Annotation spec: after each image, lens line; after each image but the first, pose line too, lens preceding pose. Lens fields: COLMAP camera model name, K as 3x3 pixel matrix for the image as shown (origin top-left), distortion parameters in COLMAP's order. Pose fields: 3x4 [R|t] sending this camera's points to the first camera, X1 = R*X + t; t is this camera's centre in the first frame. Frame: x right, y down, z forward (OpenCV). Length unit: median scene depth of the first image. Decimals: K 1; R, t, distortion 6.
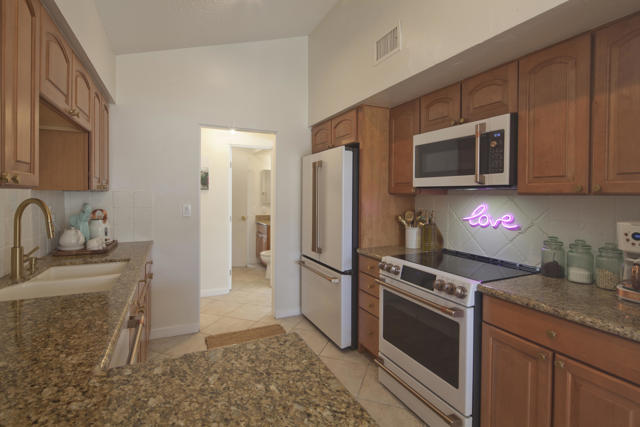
lens RADIAL K [[318.1, 0, 331.8], [0, 318.1, 197.4], [0, 0, 1]] dist [-0.001755, -0.000989]
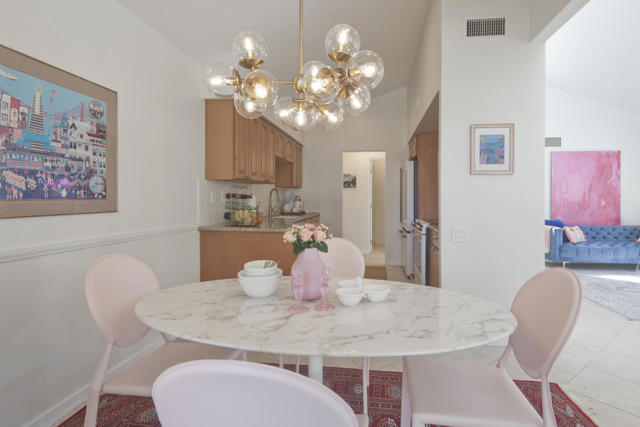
lens RADIAL K [[318.1, 0, 331.8], [0, 318.1, 197.4], [0, 0, 1]] dist [-0.001755, -0.000989]
pose [[0.831446, -0.007943, -0.555548, 0.732350], [0.004537, 0.999962, -0.007507, 0.070499], [0.555587, 0.003721, 0.831450, -0.743971]]
